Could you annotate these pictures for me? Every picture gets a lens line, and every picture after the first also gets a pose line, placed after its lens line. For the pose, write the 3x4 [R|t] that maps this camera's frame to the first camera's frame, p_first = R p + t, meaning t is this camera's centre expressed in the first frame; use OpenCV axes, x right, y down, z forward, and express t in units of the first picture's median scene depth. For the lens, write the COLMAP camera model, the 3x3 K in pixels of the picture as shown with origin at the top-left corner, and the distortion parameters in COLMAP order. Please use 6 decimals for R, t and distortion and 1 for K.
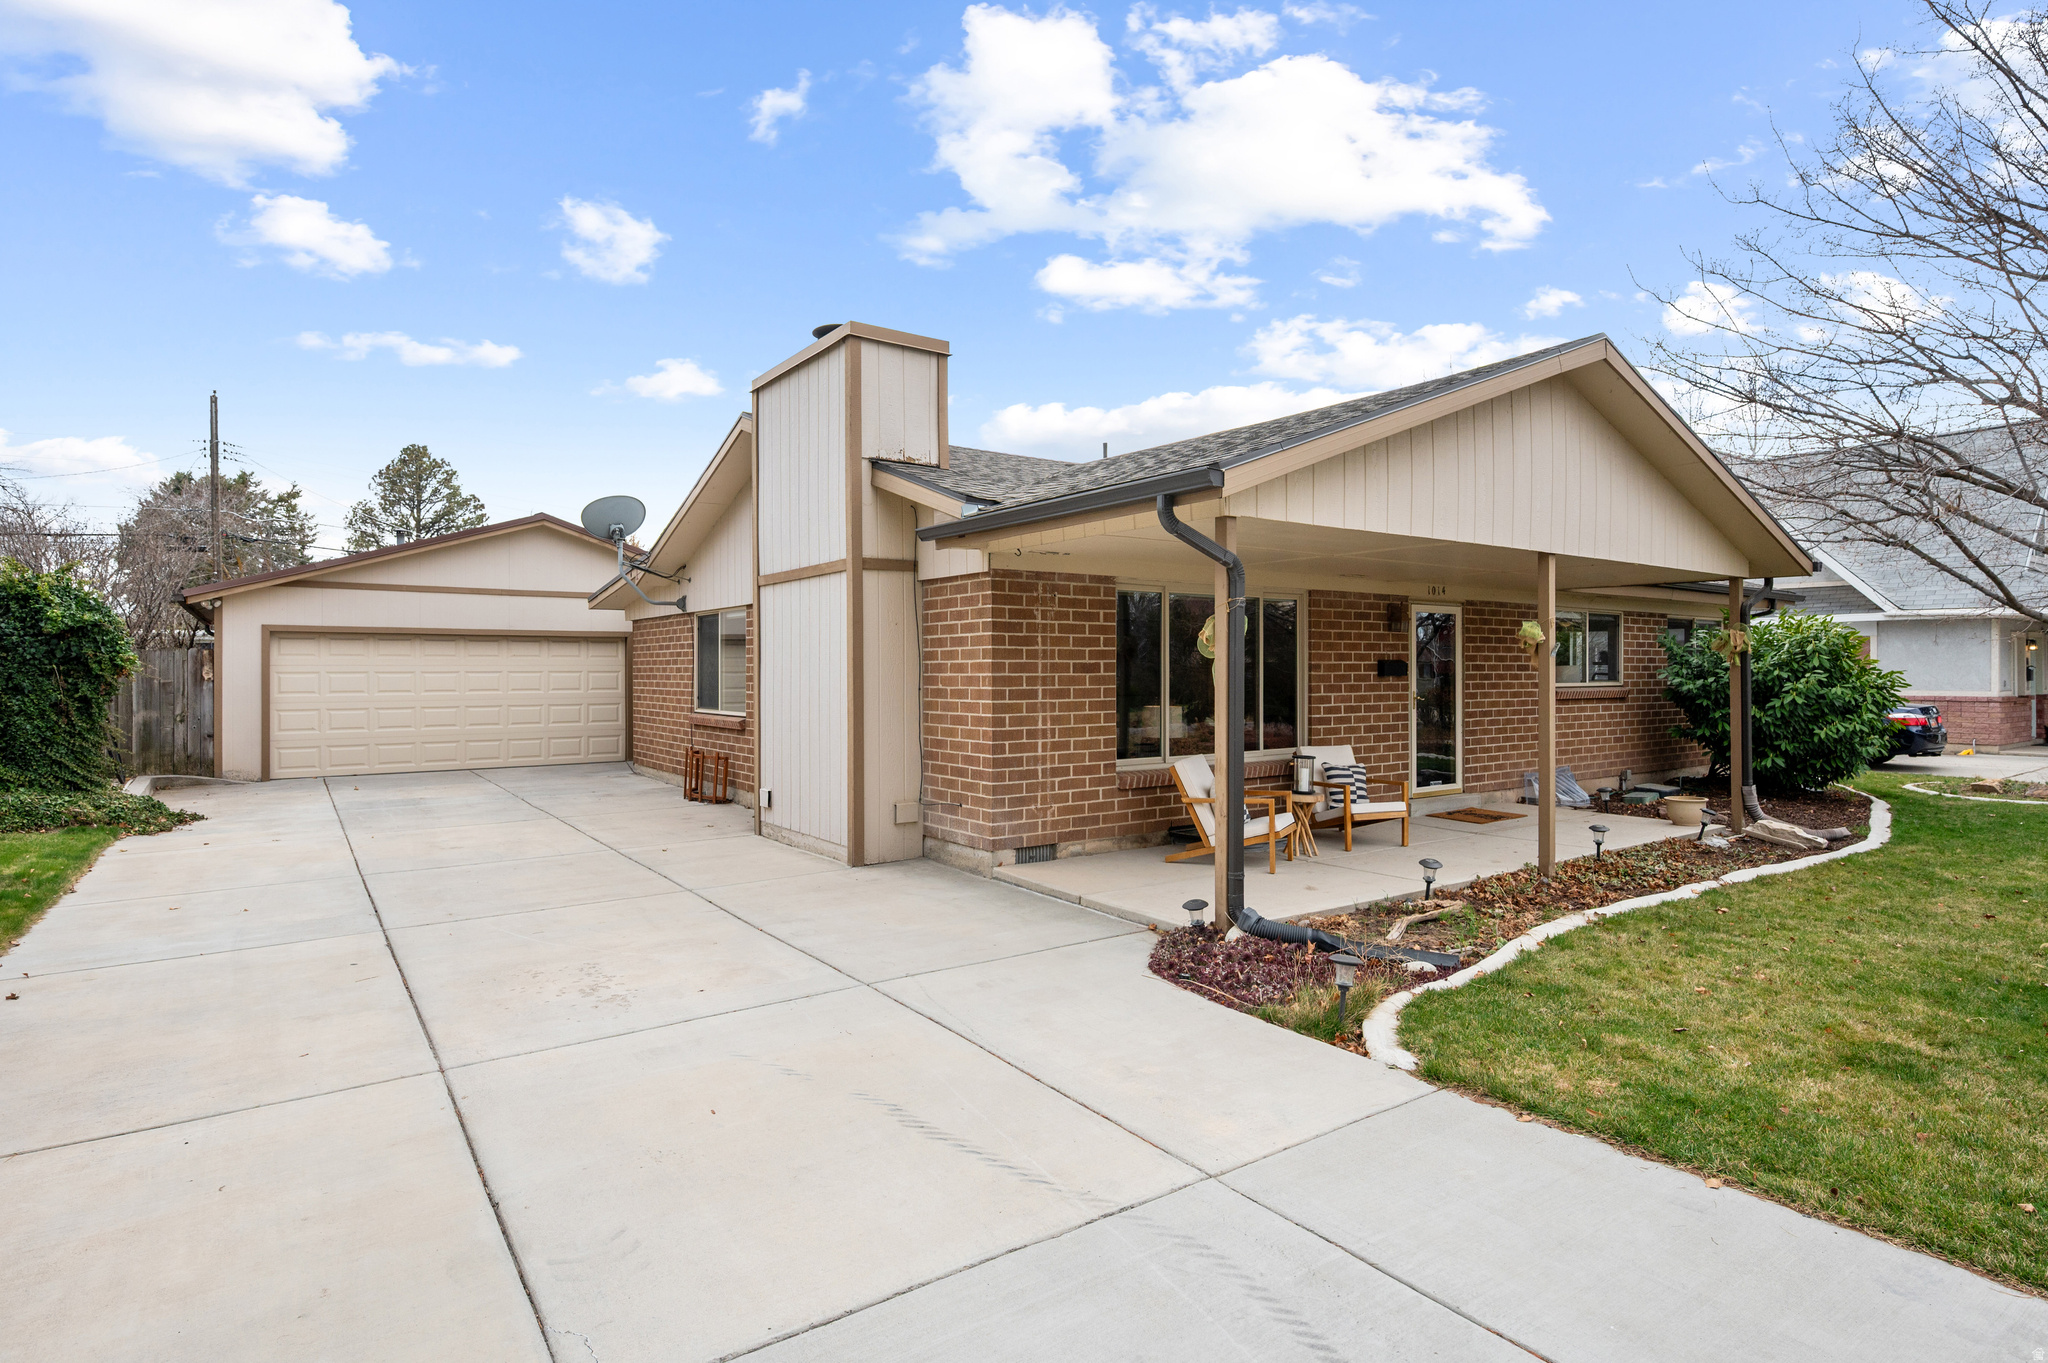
lens RADIAL K [[1063.5, 0, 1025.7], [0, 1063.5, 657.6], [0, 0, 1]] dist [0.000354, 0.000076]
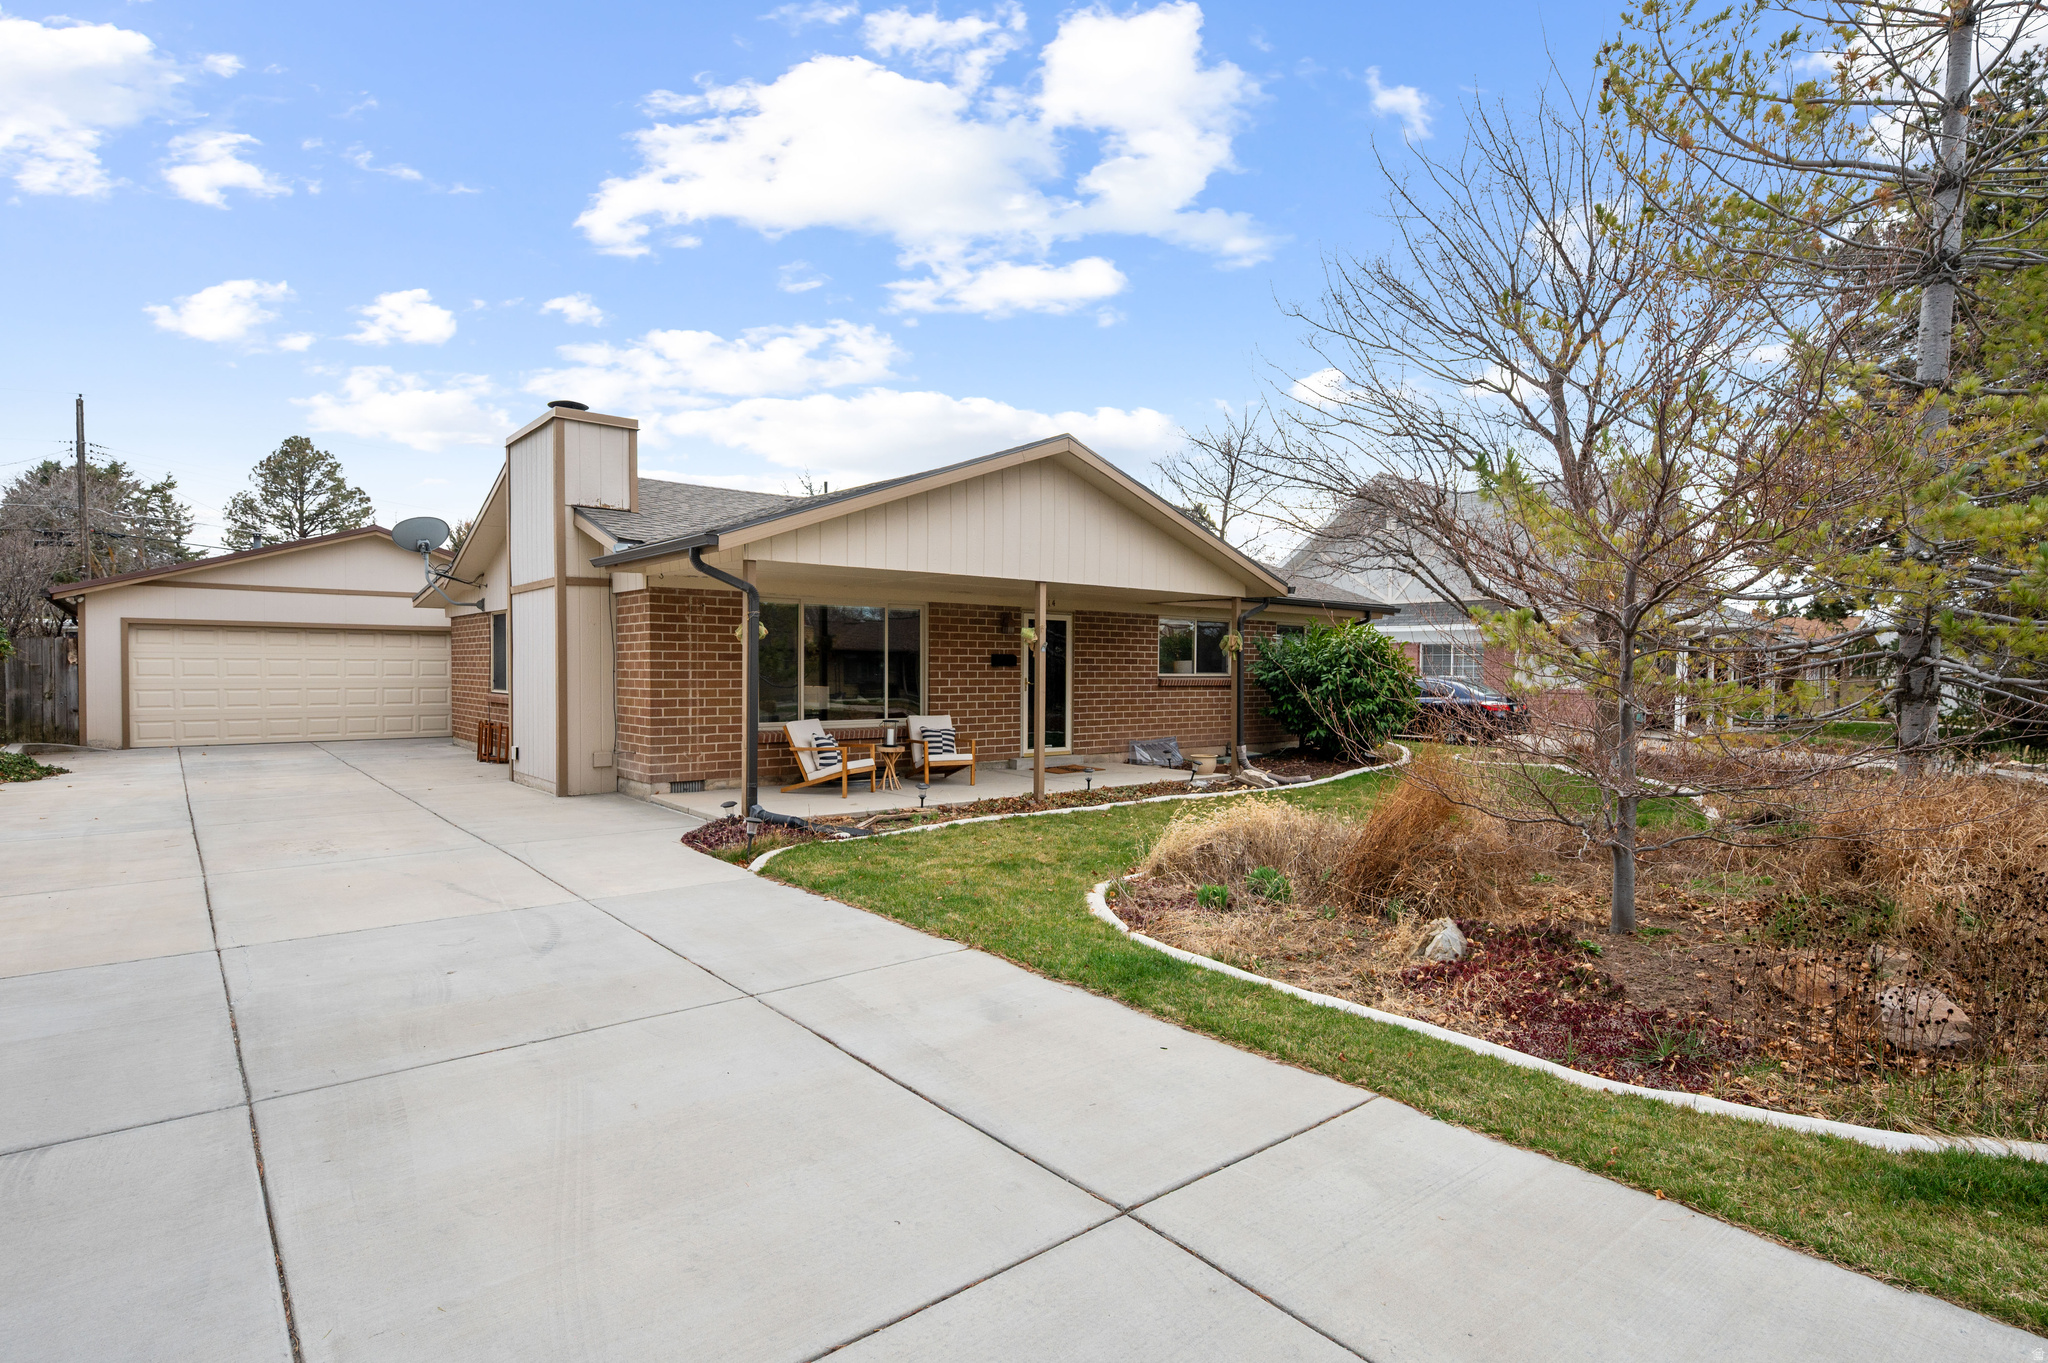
lens RADIAL K [[1045.0, 0, 1024.0], [0, 1045.0, 681.5], [0, 0, 1]] dist [-0.000077, -0.000191]
pose [[0.996931, 0.006648, 0.078003, 0.244753], [-0.008636, 0.999646, 0.025183, 0.002806], [-0.077808, -0.025779, 0.996635, -0.302048]]
